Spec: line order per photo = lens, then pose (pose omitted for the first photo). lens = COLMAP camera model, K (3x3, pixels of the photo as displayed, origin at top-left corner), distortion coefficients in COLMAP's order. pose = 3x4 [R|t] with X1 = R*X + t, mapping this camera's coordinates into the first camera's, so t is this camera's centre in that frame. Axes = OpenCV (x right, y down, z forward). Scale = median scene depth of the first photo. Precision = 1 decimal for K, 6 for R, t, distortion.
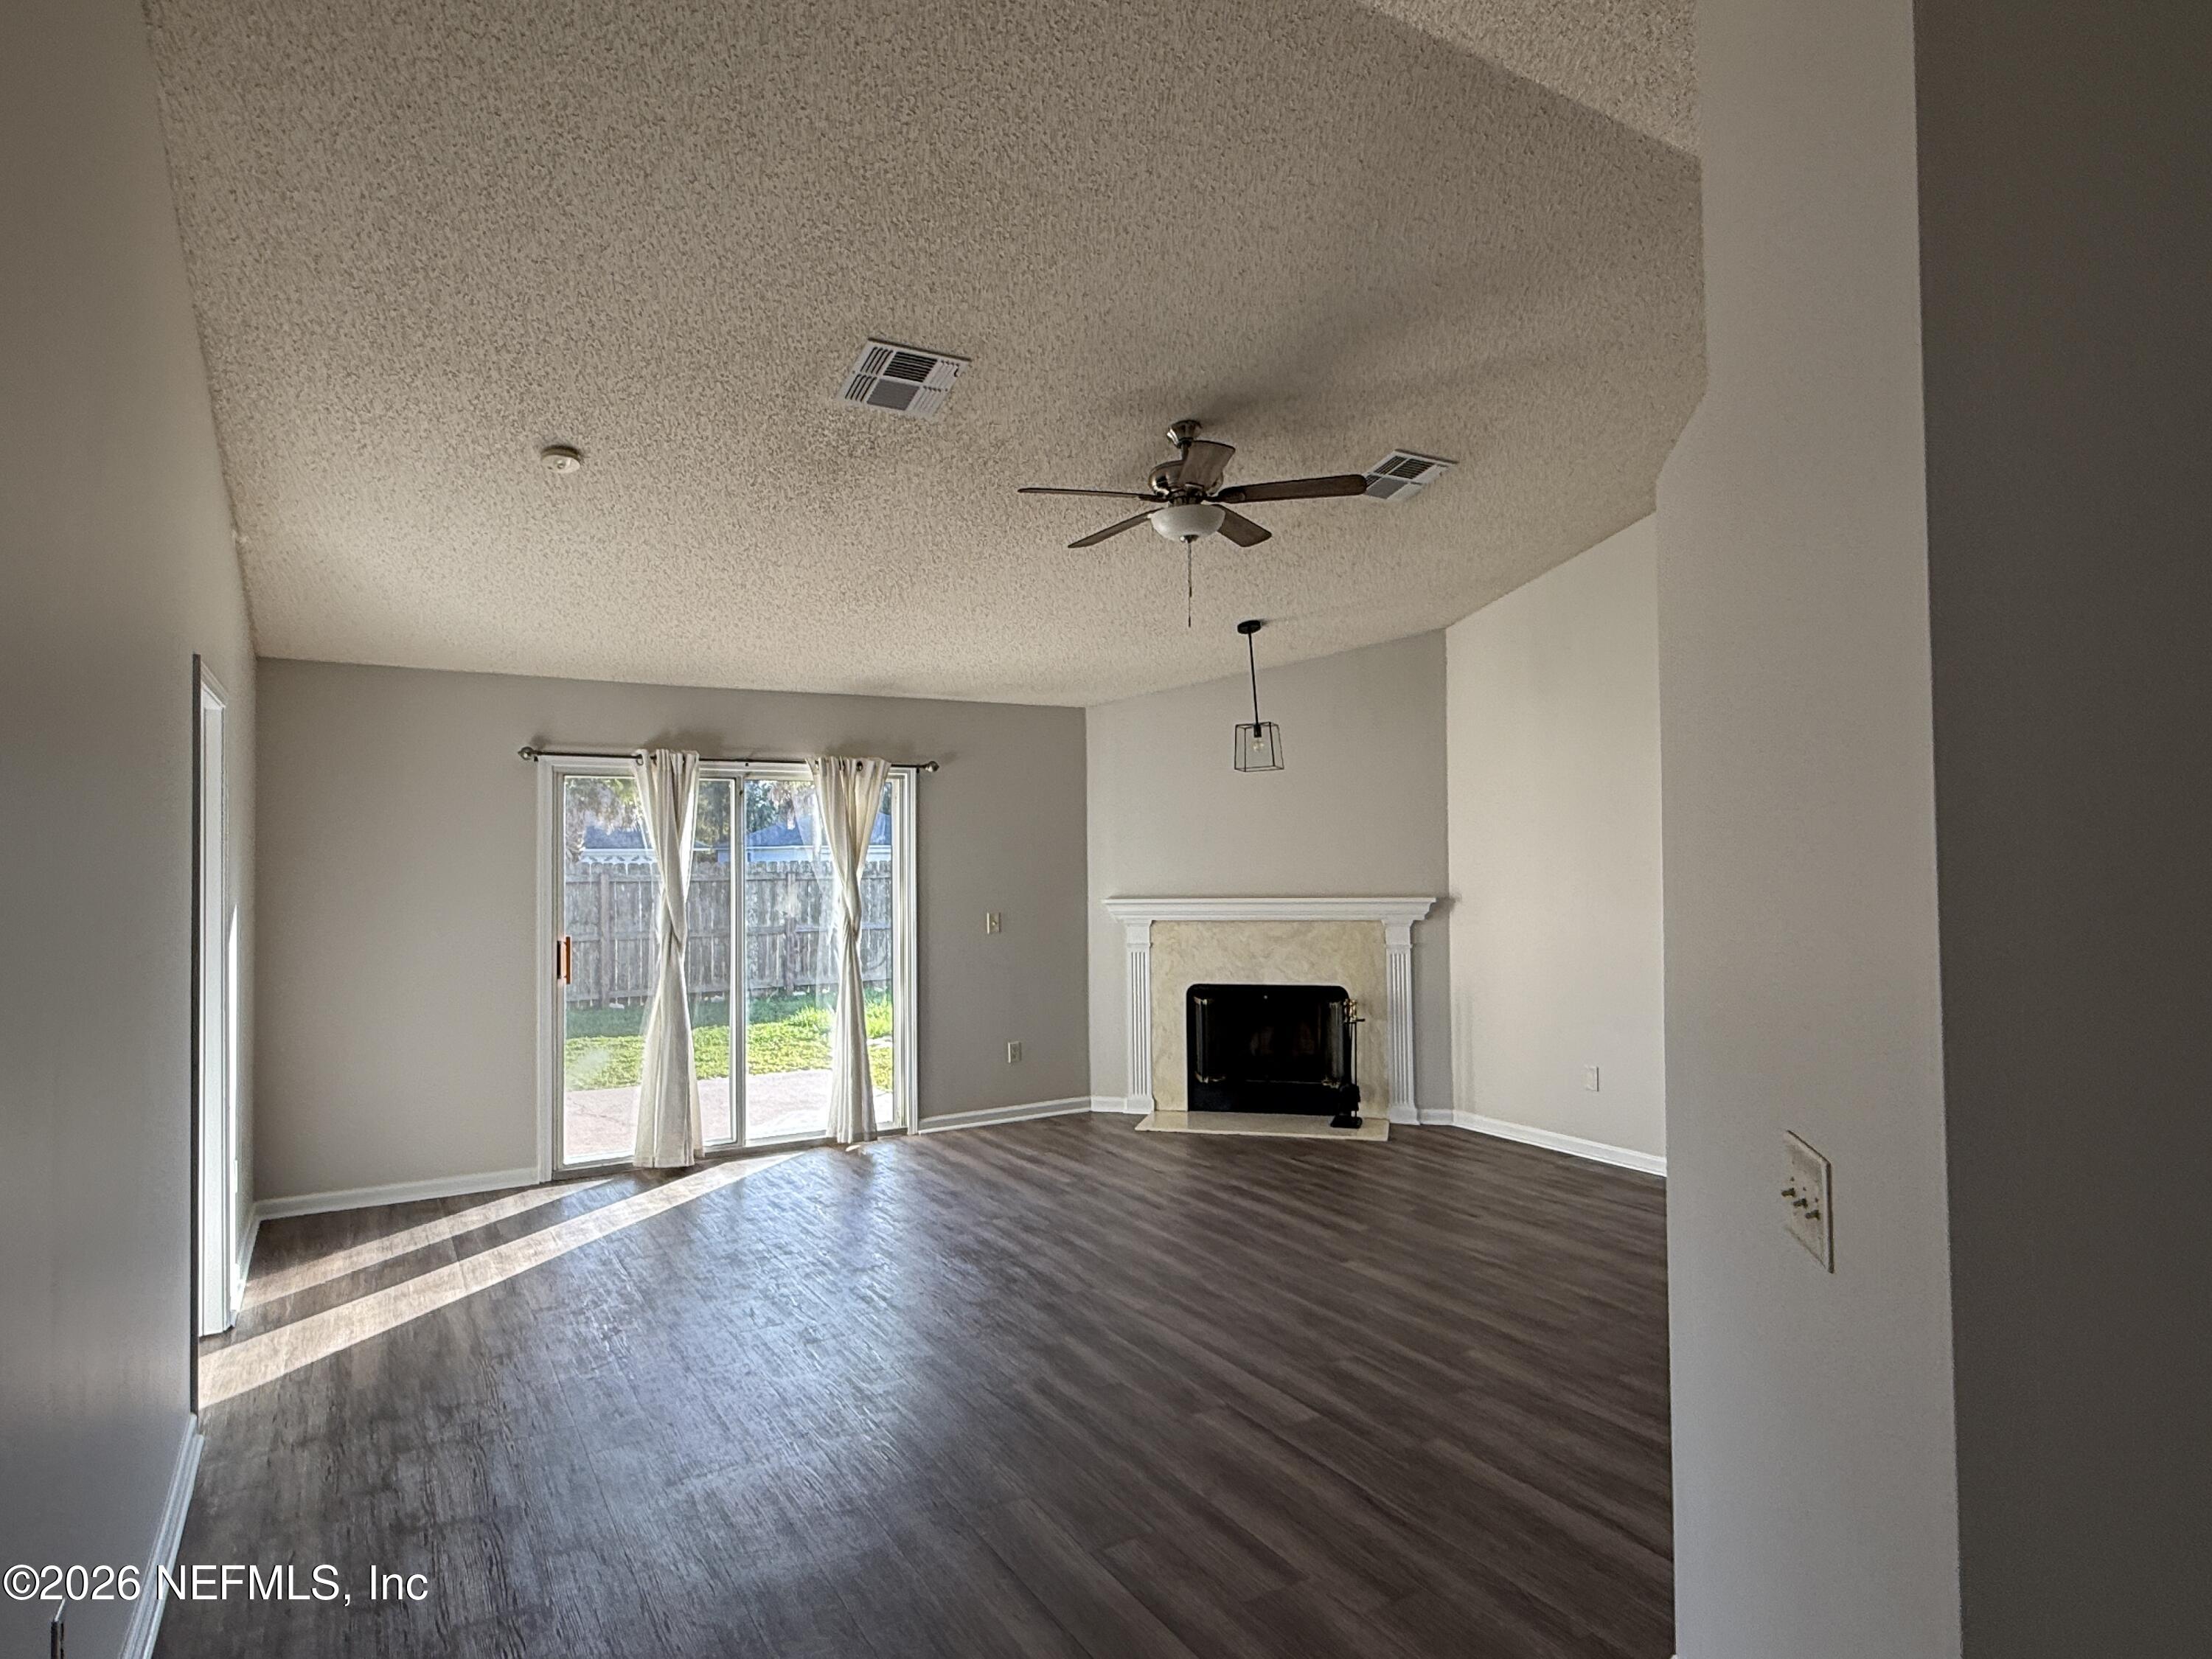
lens RADIAL K [[1247.0, 0, 1093.8], [0, 1247.0, 819.6], [0, 0, 1]] dist [-0.002723, 0.003201]
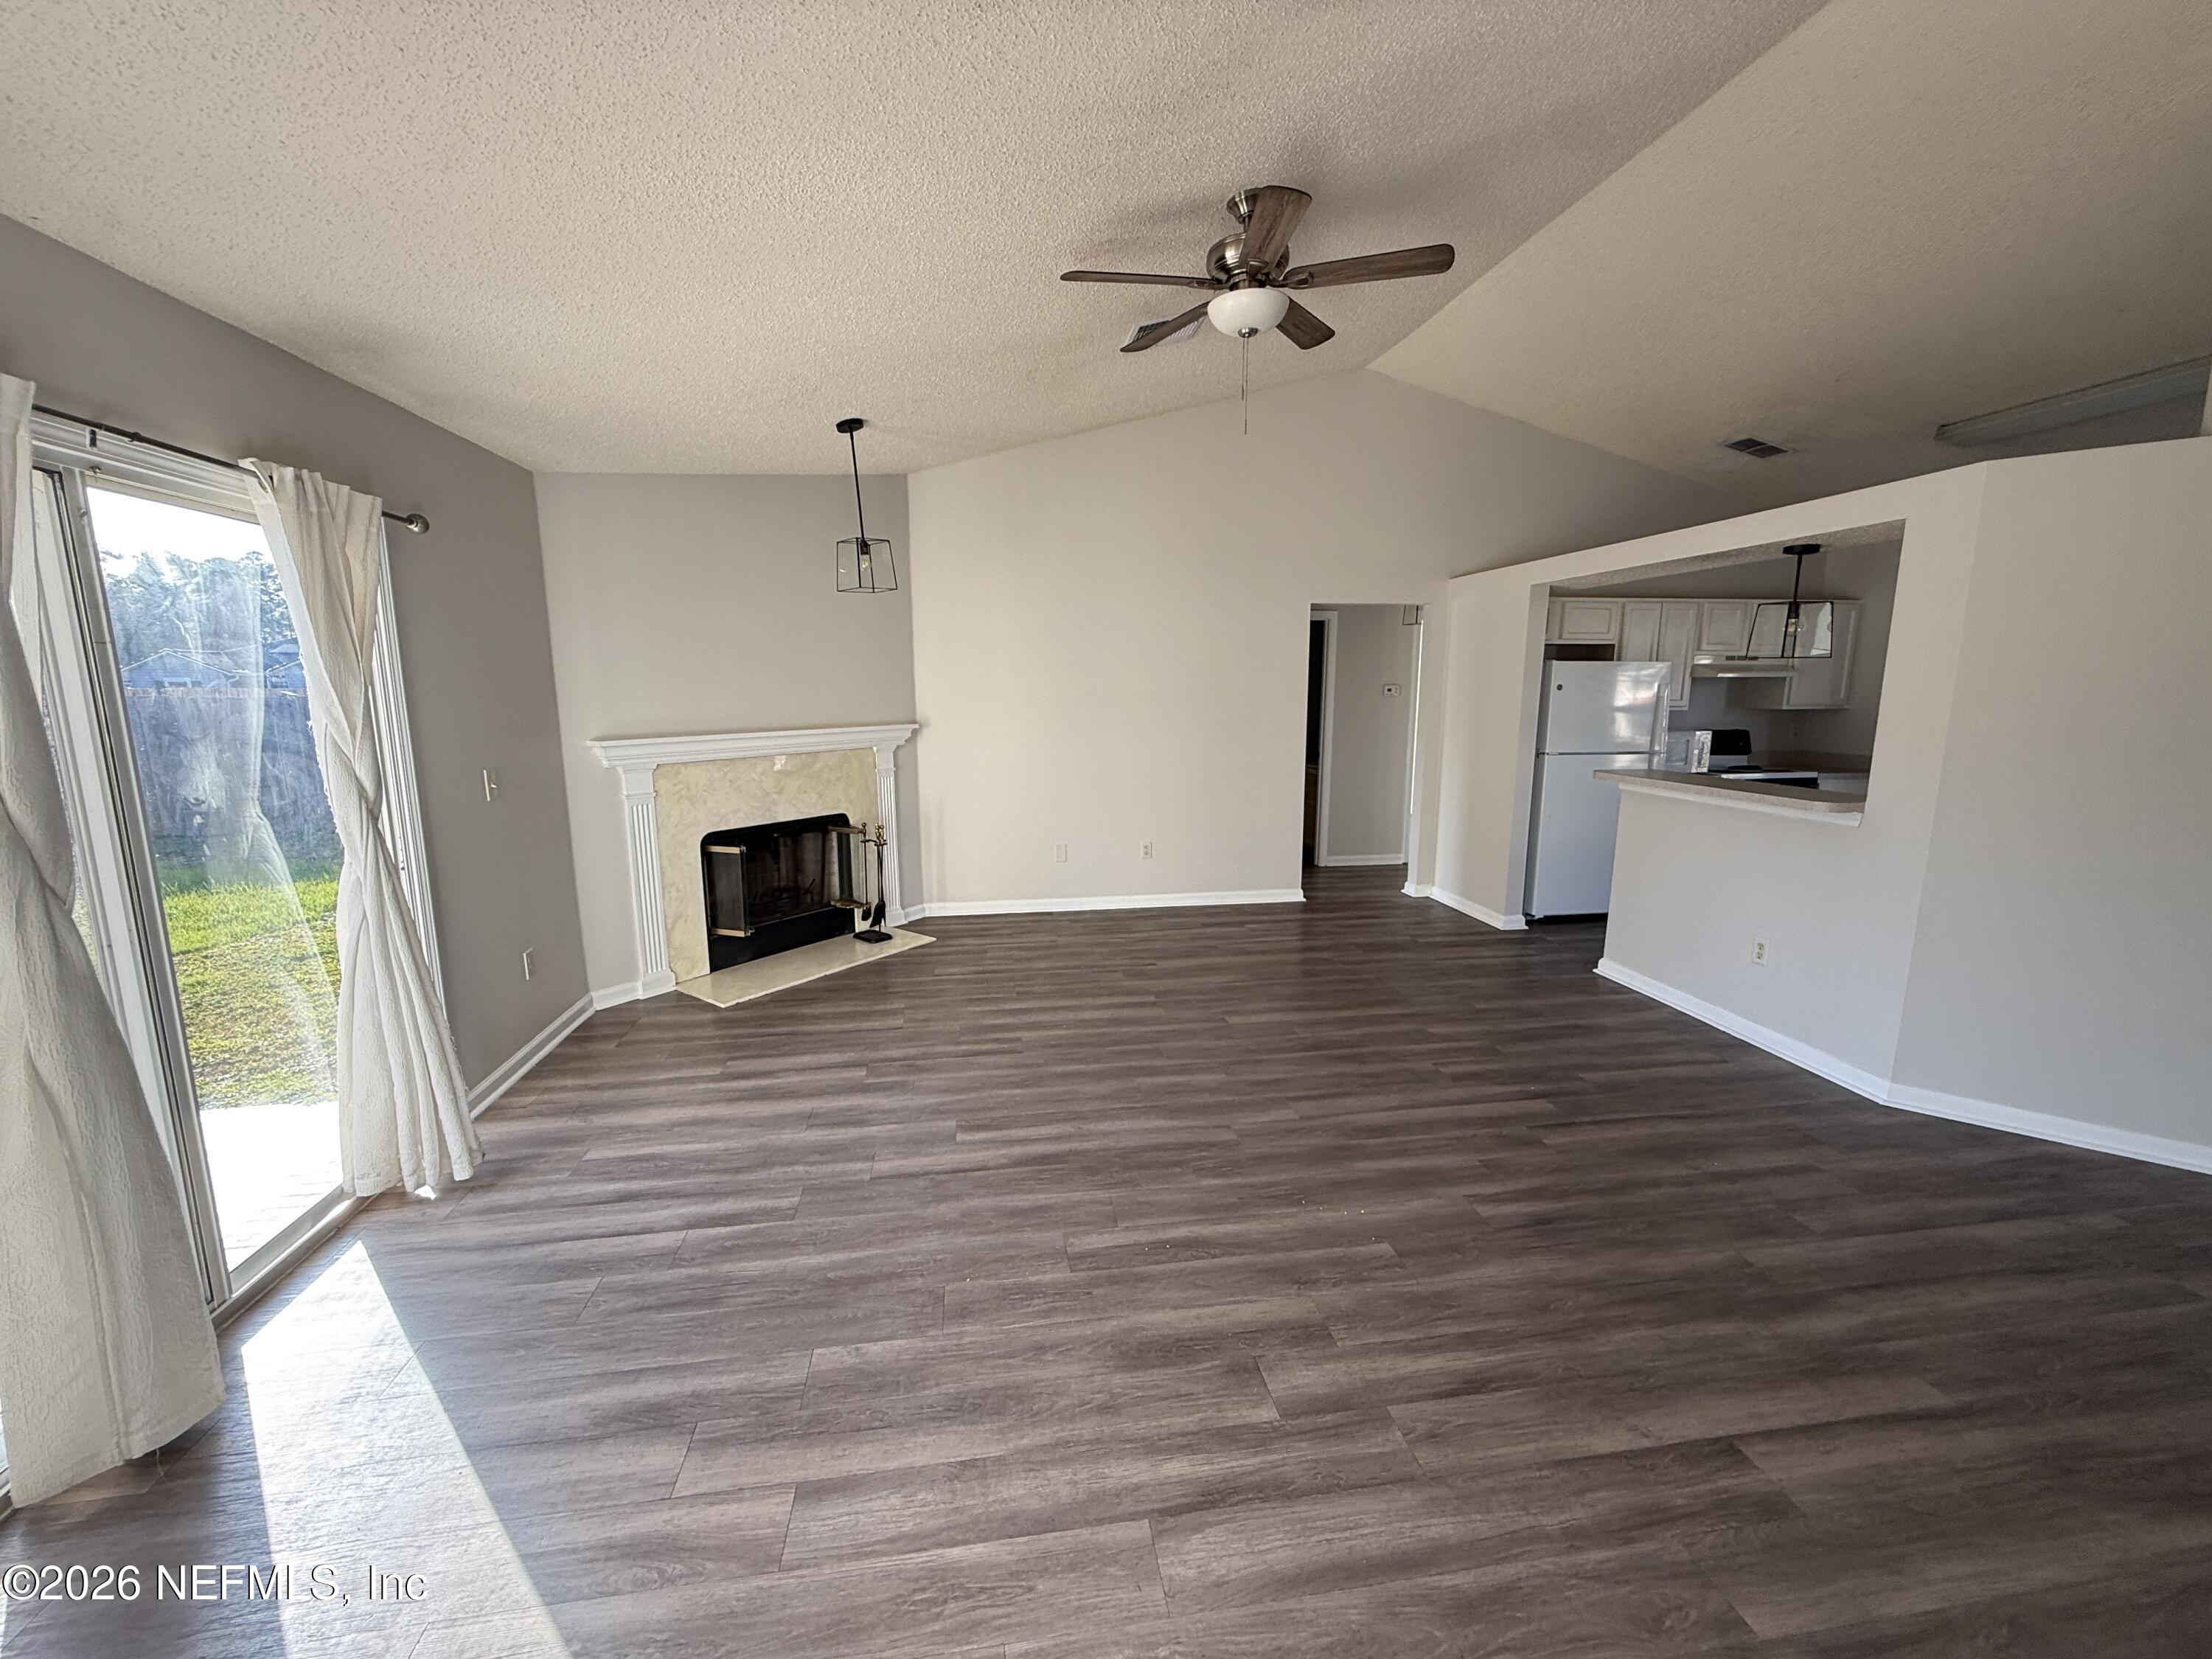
lens RADIAL K [[876.9, 0, 1100.9], [0, 876.9, 829.2], [0, 0, 1]] dist [-0.000870, 0.000083]
pose [[0.375034, -0.141063, 0.916216, -0.536982], [-0.026889, 0.986283, 0.162857, 0.030113], [-0.926621, -0.085713, 0.366096, 0.726604]]
